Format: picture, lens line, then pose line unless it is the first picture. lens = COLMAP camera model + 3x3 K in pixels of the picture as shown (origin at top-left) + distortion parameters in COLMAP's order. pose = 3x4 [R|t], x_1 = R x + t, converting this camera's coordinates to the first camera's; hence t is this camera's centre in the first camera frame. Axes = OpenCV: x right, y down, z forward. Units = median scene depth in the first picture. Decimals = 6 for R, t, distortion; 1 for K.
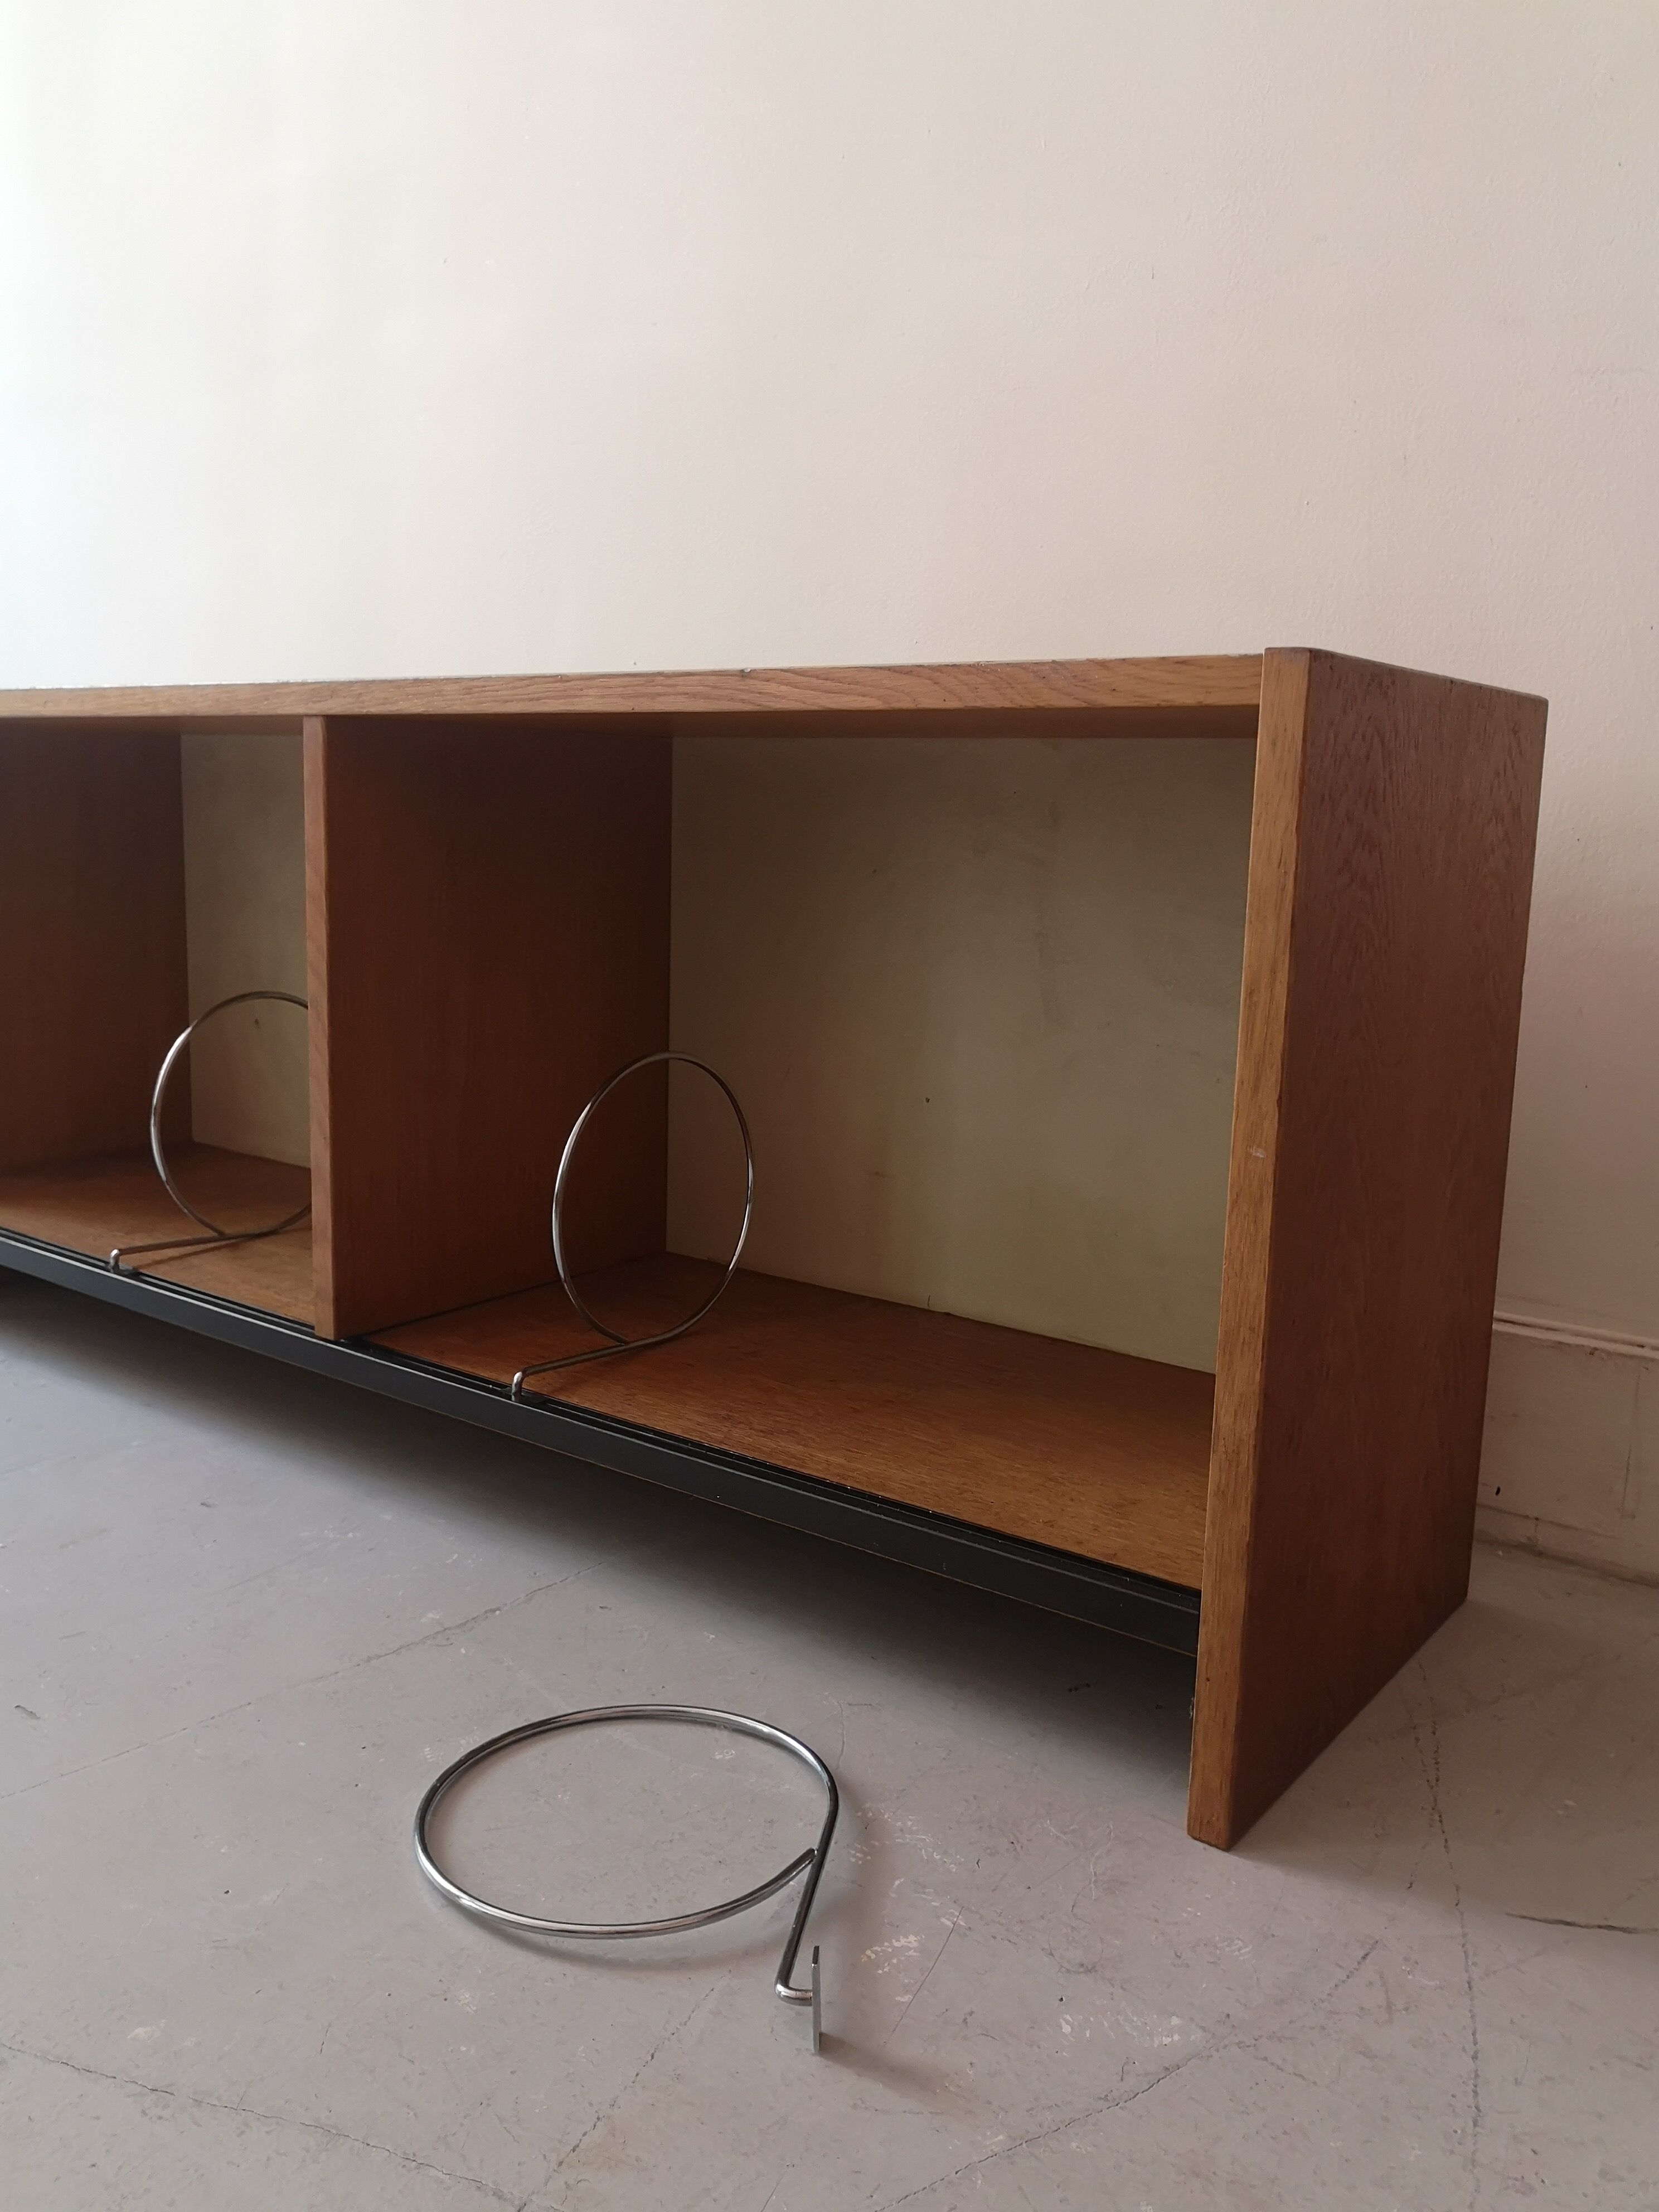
lens RADIAL K [[1746.2, 0, 827.9], [0, 1746.2, 1103.2], [0, 0, 1]] dist [0.032036, -0.021651]
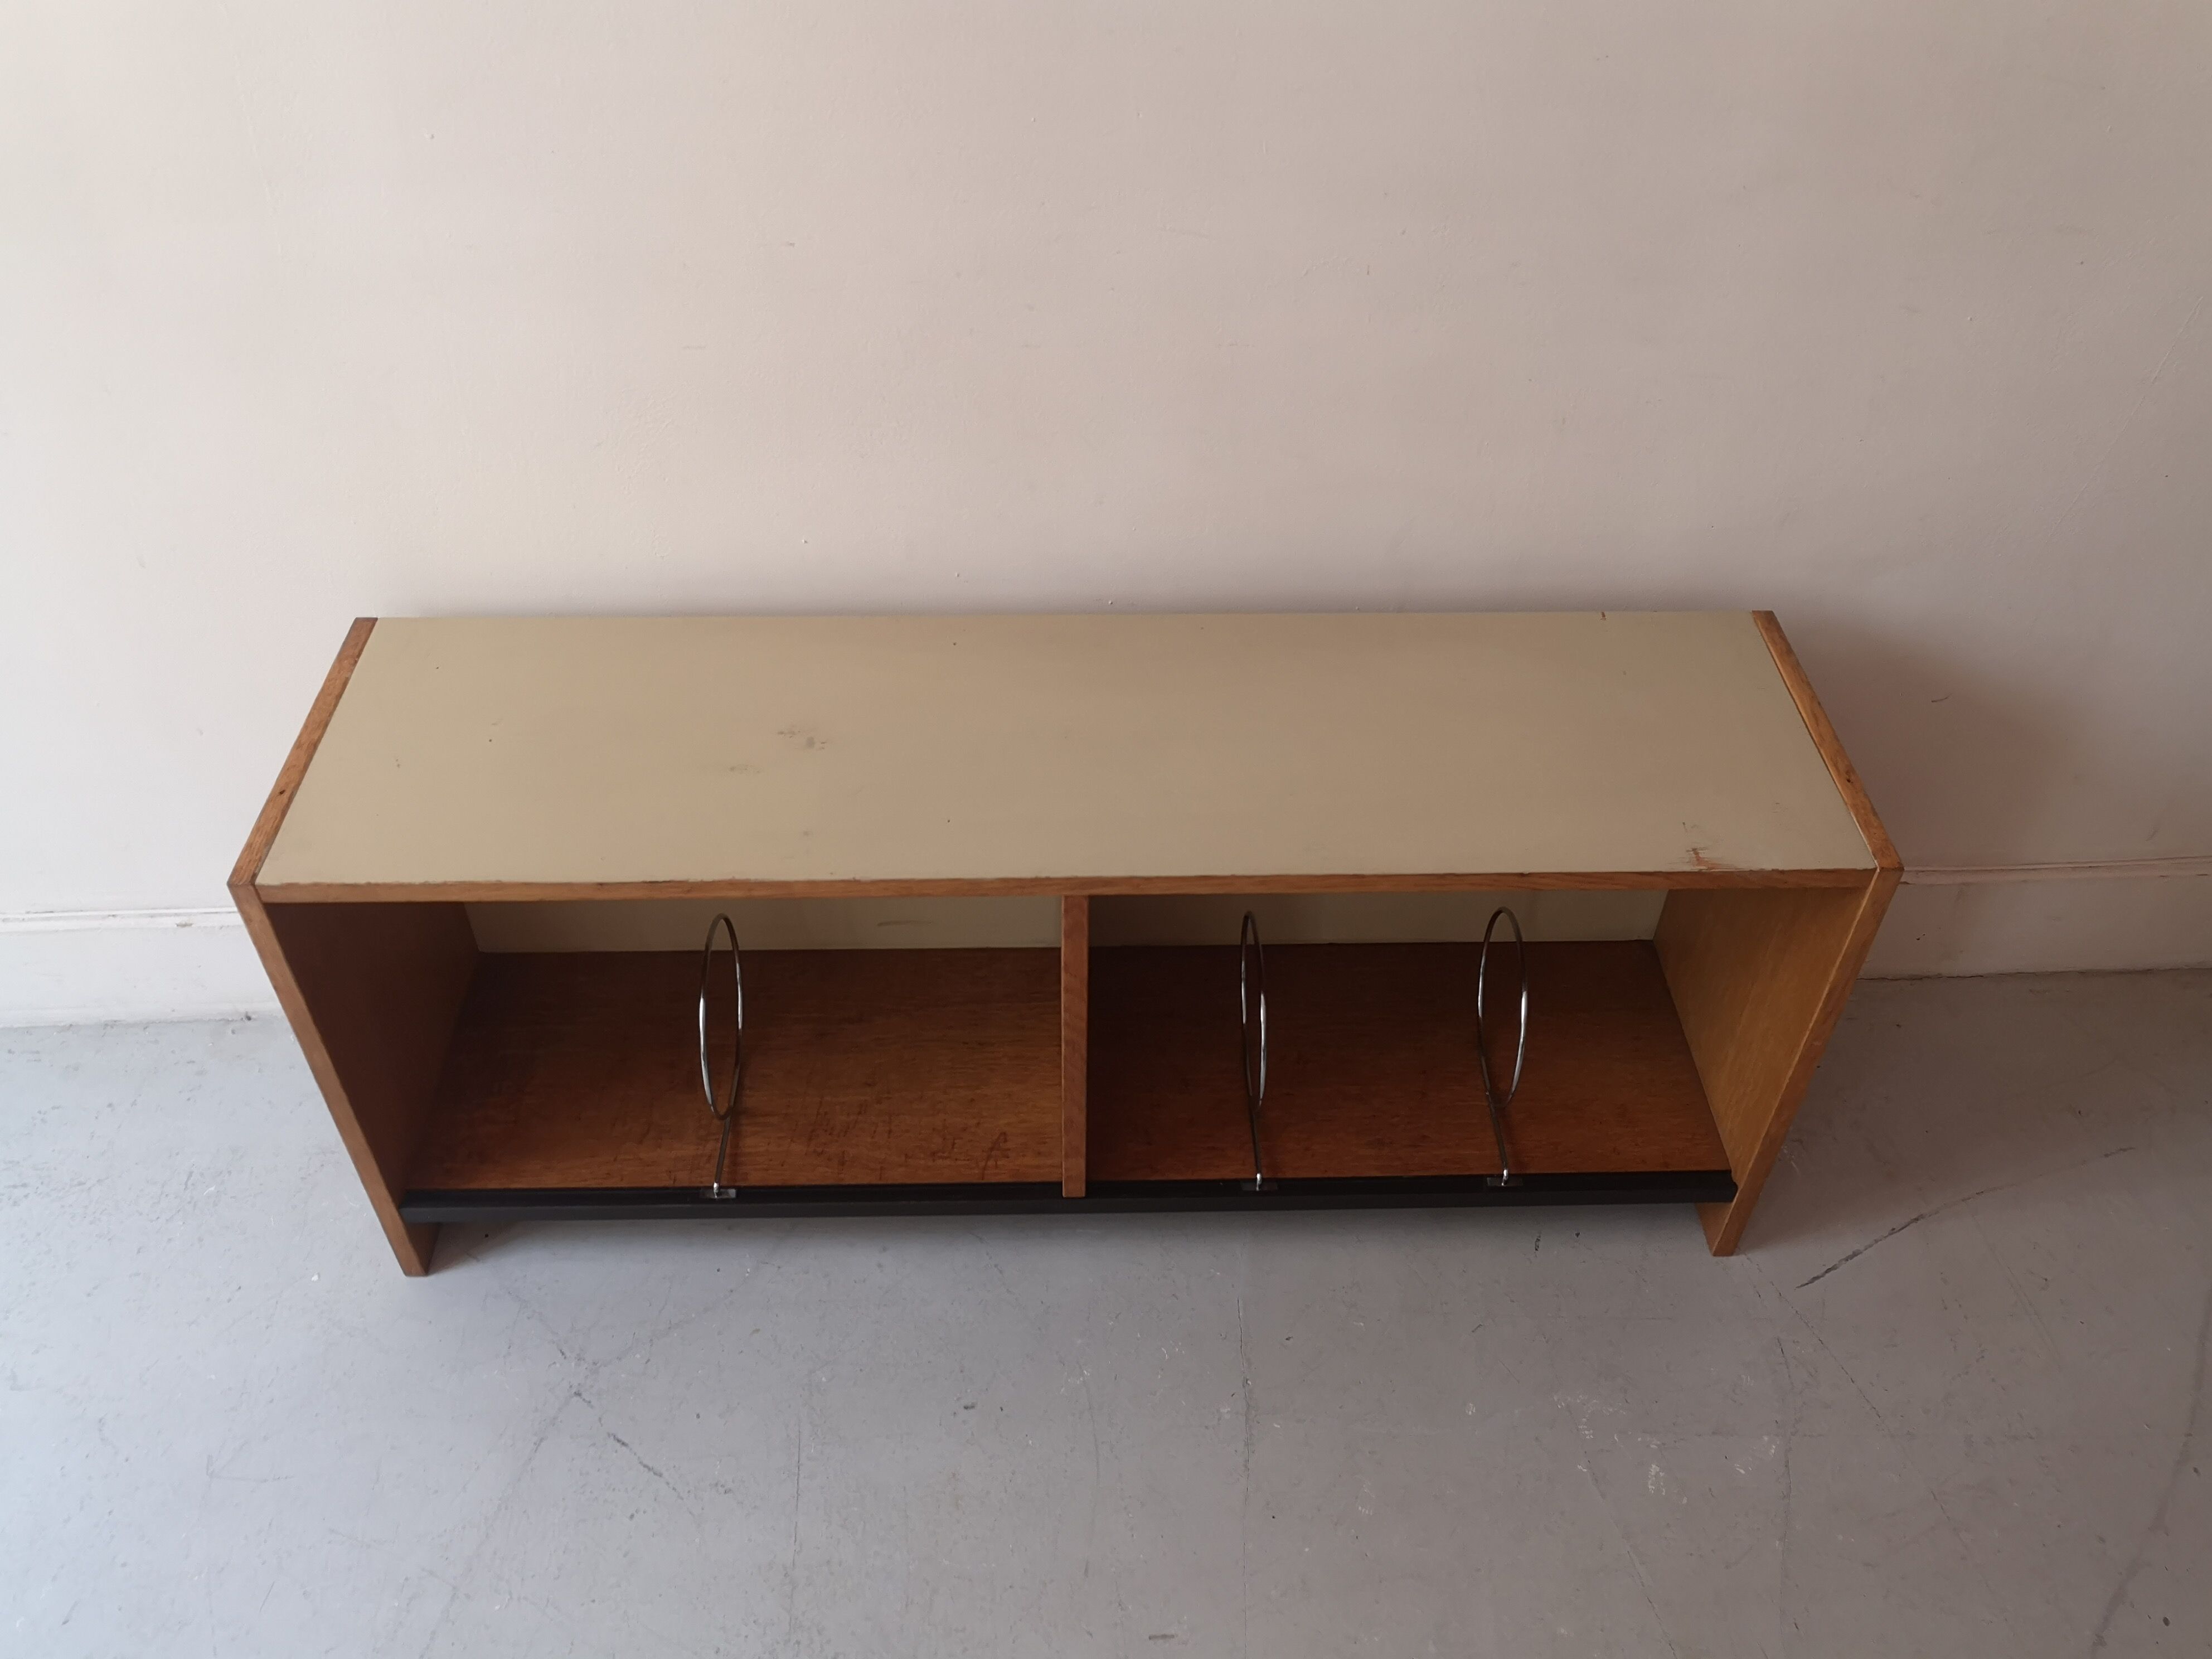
lens RADIAL K [[1746.2, 0, 1086.2], [0, 1746.2, 825.0], [0, 0, 1]] dist [0.032036, -0.021651]
pose [[0.789307, -0.434162, 0.434163, -0.911696], [0.117909, 0.801127, 0.586765, -1.119722], [-0.602571, -0.411946, 0.683527, 0.177495]]
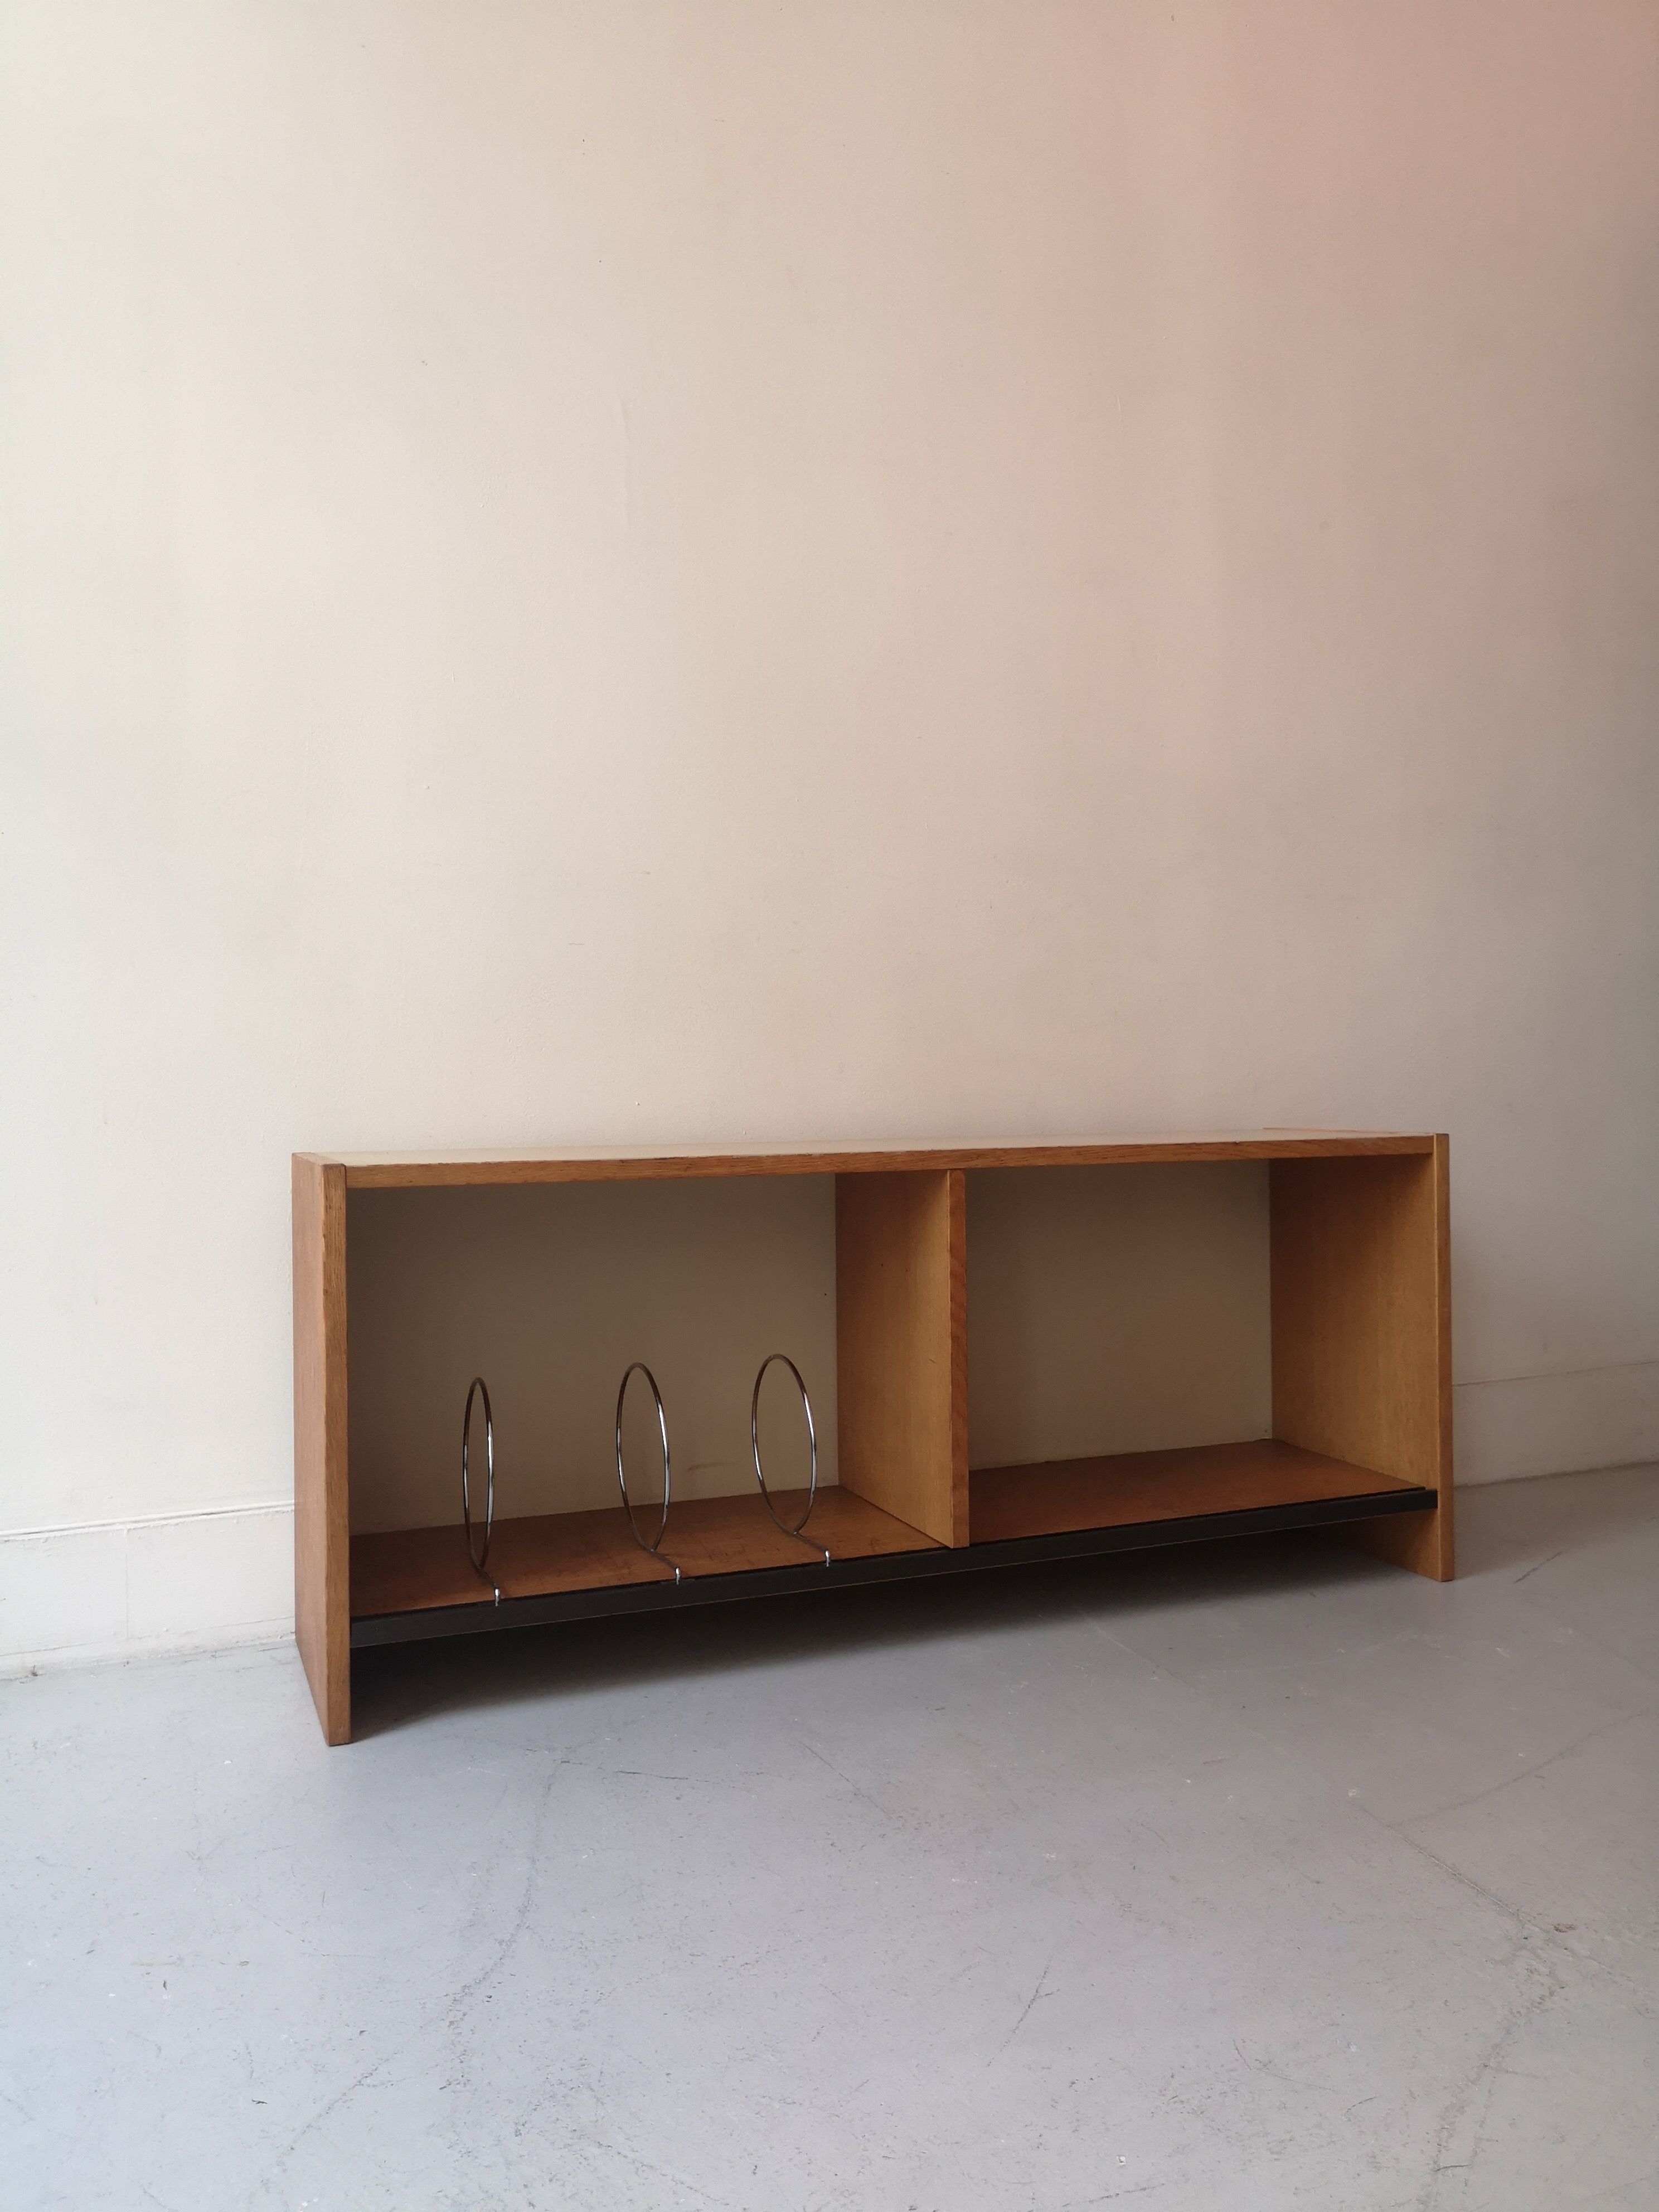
lens RADIAL K [[1746.2, 0, 833.8], [0, 1746.2, 1087.5], [0, 0, 1]] dist [0.032036, -0.021651]
pose [[0.521698, -0.043367, 0.852027, -2.020423], [0.165946, 0.984790, -0.051485, -0.260513], [-0.836835, 0.168250, 0.520960, 0.230003]]
